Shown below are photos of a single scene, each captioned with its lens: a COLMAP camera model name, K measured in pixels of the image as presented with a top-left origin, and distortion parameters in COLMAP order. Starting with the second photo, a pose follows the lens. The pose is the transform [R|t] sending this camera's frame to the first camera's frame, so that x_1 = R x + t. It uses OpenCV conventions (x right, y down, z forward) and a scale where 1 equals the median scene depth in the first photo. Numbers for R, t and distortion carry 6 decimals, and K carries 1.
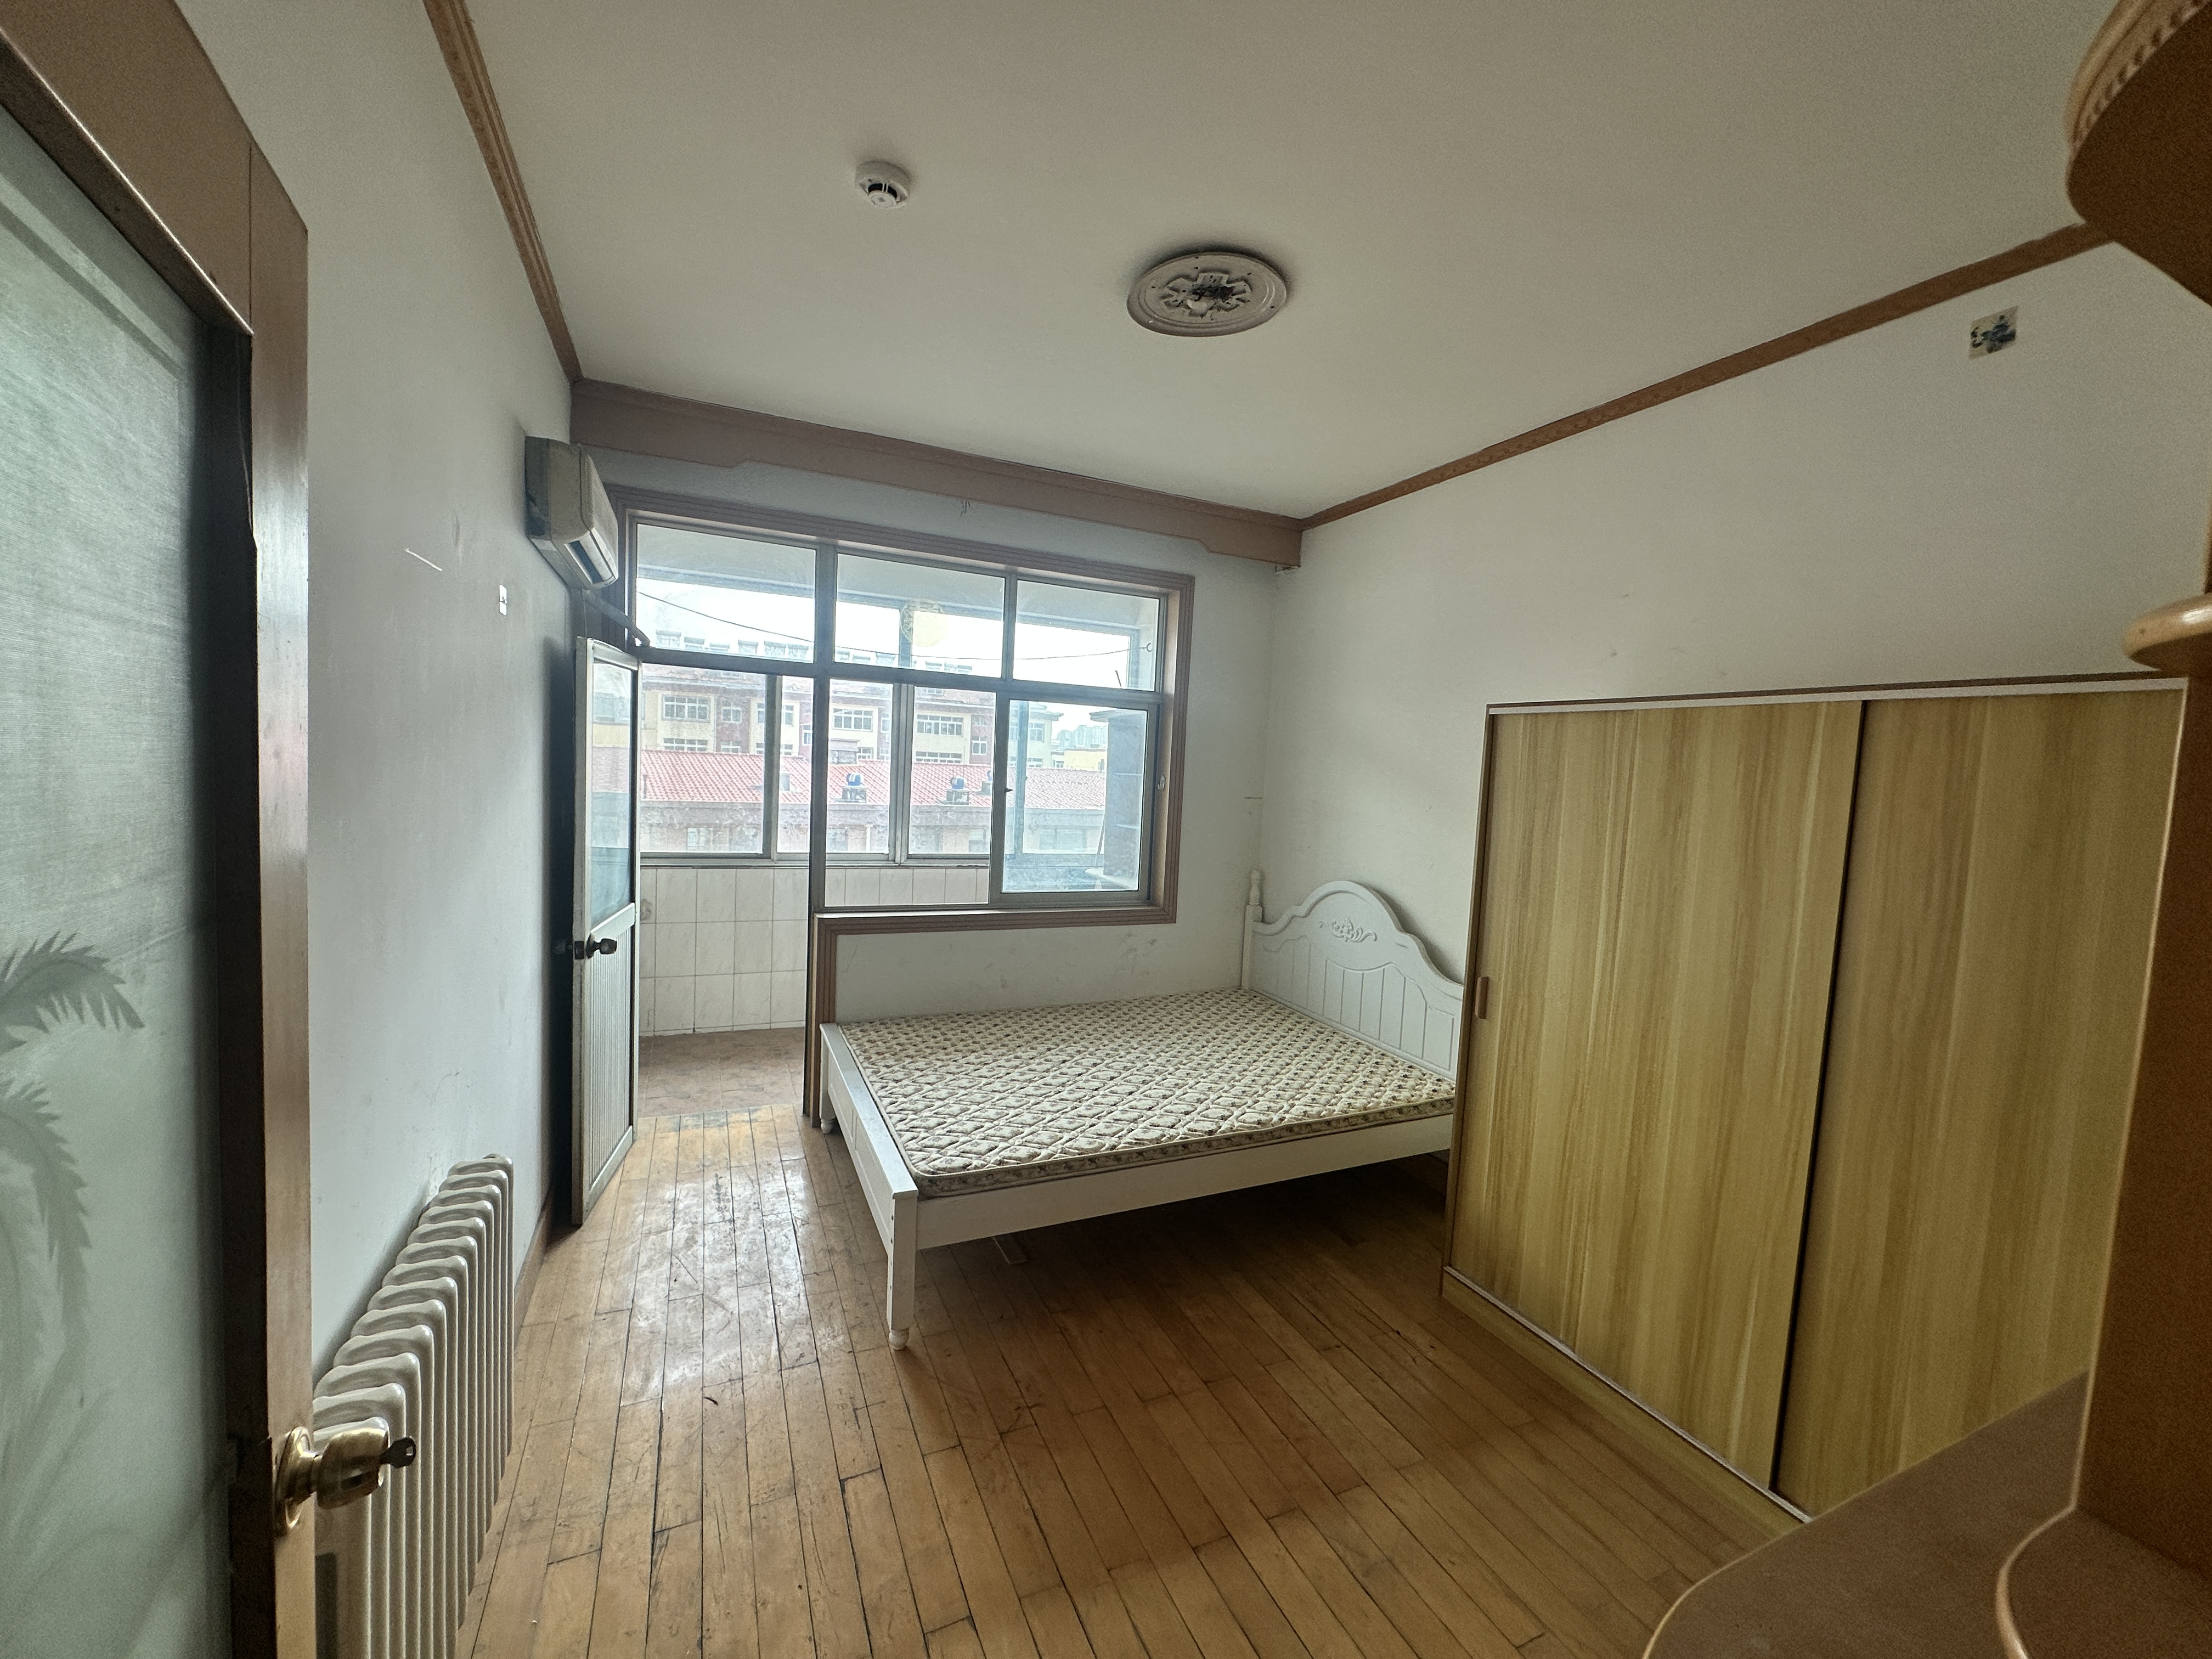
lens RADIAL K [[886.0, 0, 1106.0], [0, 886.0, 829.5], [0, 0, 1]] dist [0.000504, -0.000090]
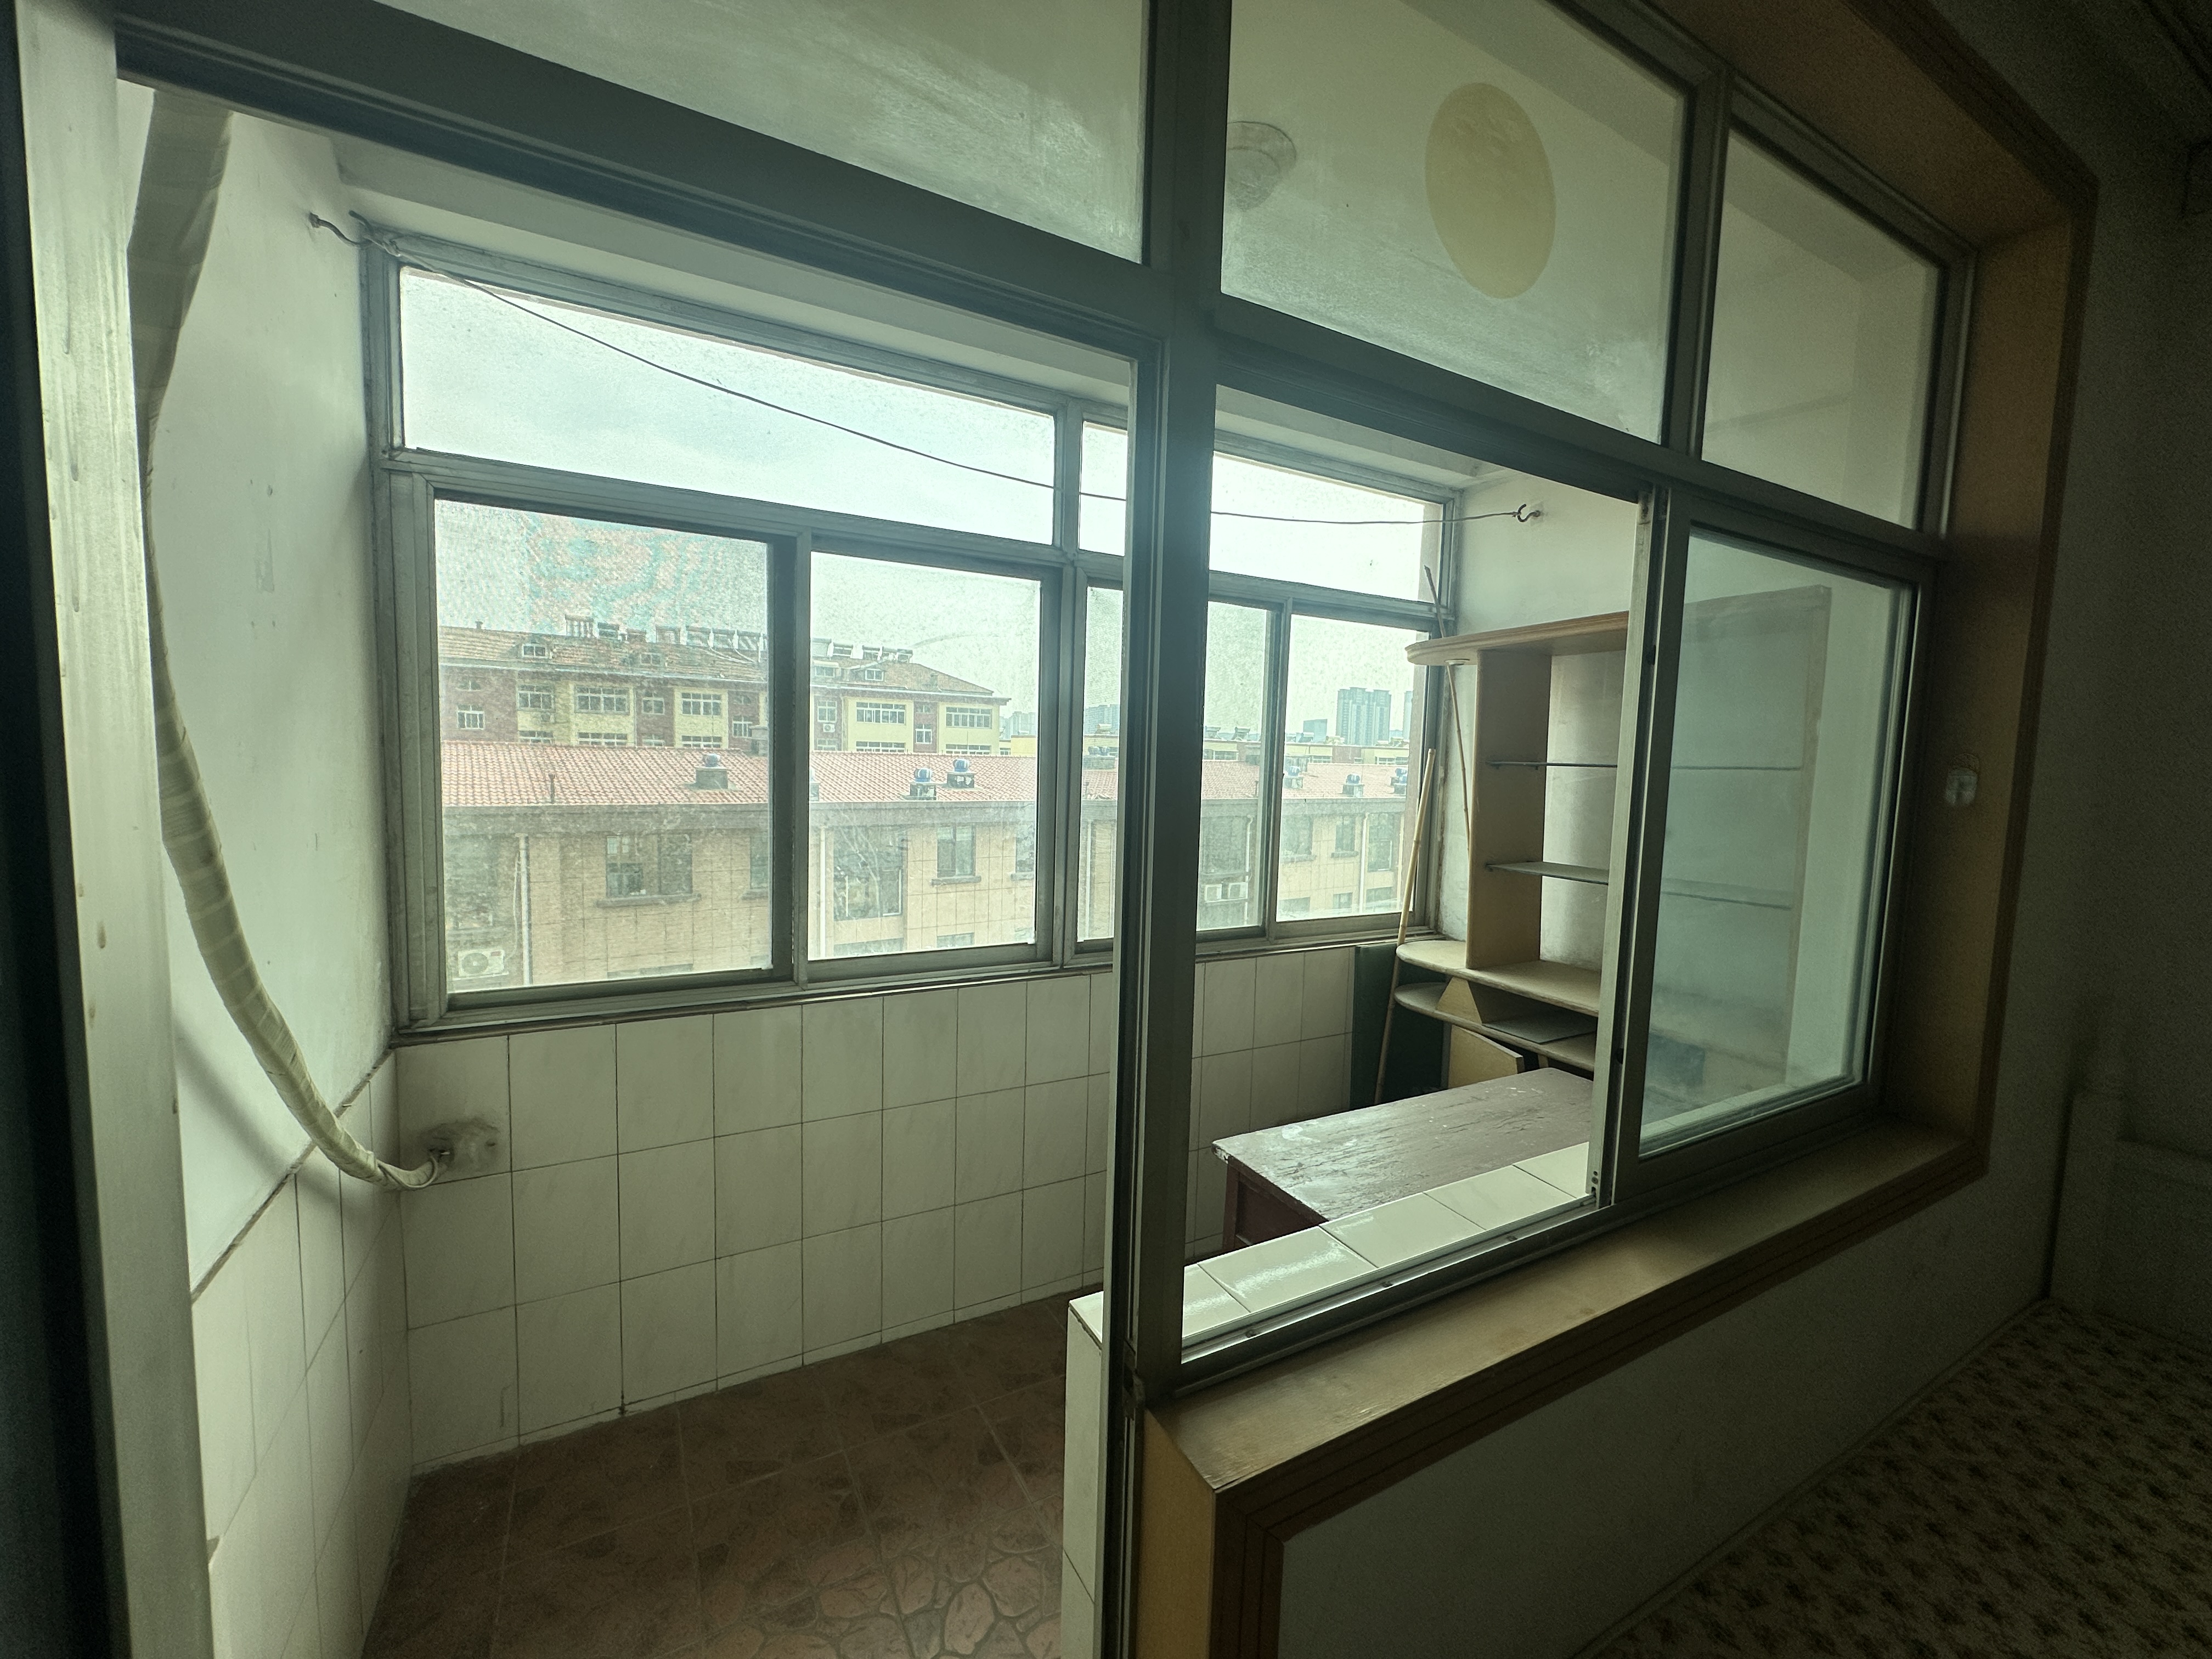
lens RADIAL K [[886.0, 0, 1106.0], [0, 886.0, 829.5], [0, 0, 1]] dist [0.000504, -0.000090]
pose [[0.997177, -0.028220, 0.069583, -0.229472], [0.027119, 0.999493, 0.016710, -0.038096], [-0.070019, -0.014776, 0.997436, 0.507737]]
